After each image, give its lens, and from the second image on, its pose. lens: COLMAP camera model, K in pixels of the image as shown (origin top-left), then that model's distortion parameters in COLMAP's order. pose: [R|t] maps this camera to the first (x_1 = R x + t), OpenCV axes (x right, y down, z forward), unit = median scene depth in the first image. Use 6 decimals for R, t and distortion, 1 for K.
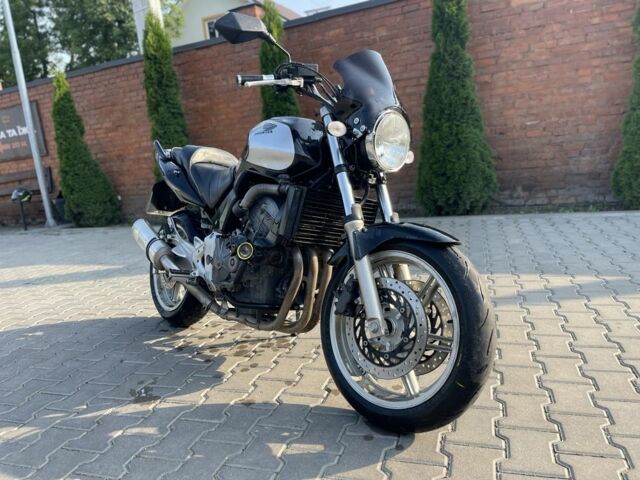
lens RADIAL K [[484.8, 0, 317.4], [0, 484.8, 240.7], [0, 0, 1]] dist [0.082363, -0.107071]
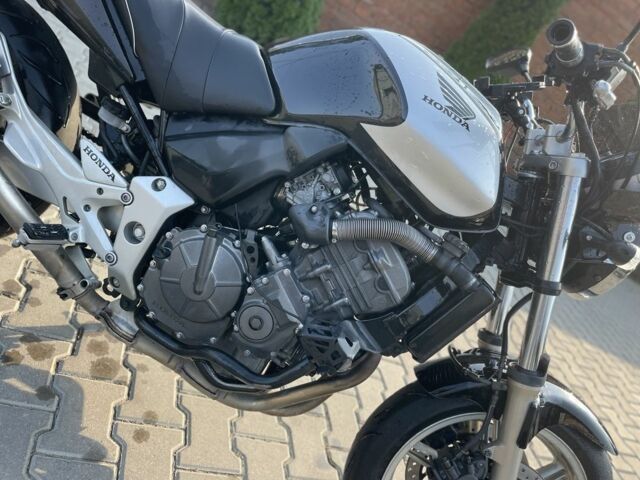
lens RADIAL K [[485.3, 0, 320.8], [0, 485.3, 238.2], [0, 0, 1]] dist [0.080920, -0.109225]
pose [[0.678050, 0.192698, 0.709306, -0.384664], [-0.495313, 0.832788, 0.247242, -0.138602], [-0.543058, -0.518971, 0.660118, 0.543252]]
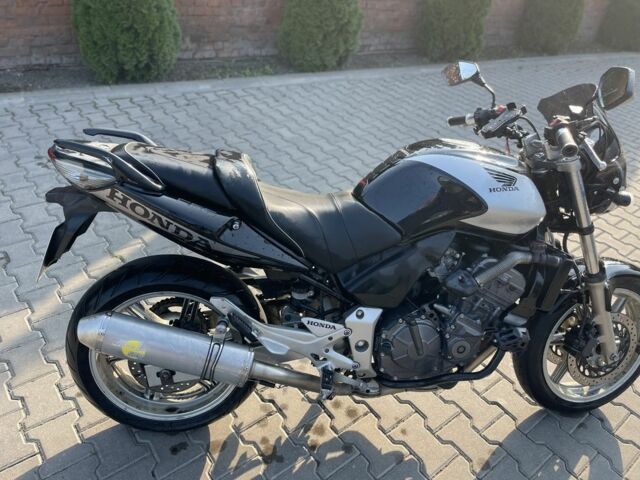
lens RADIAL K [[484.8, 0, 317.4], [0, 484.8, 240.7], [0, 0, 1]] dist [0.082363, -0.107071]
pose [[0.535811, -0.352474, 0.767248, -0.678025], [-0.003911, 0.907651, 0.419707, -0.361249], [-0.844329, -0.227884, 0.484951, 0.667301]]
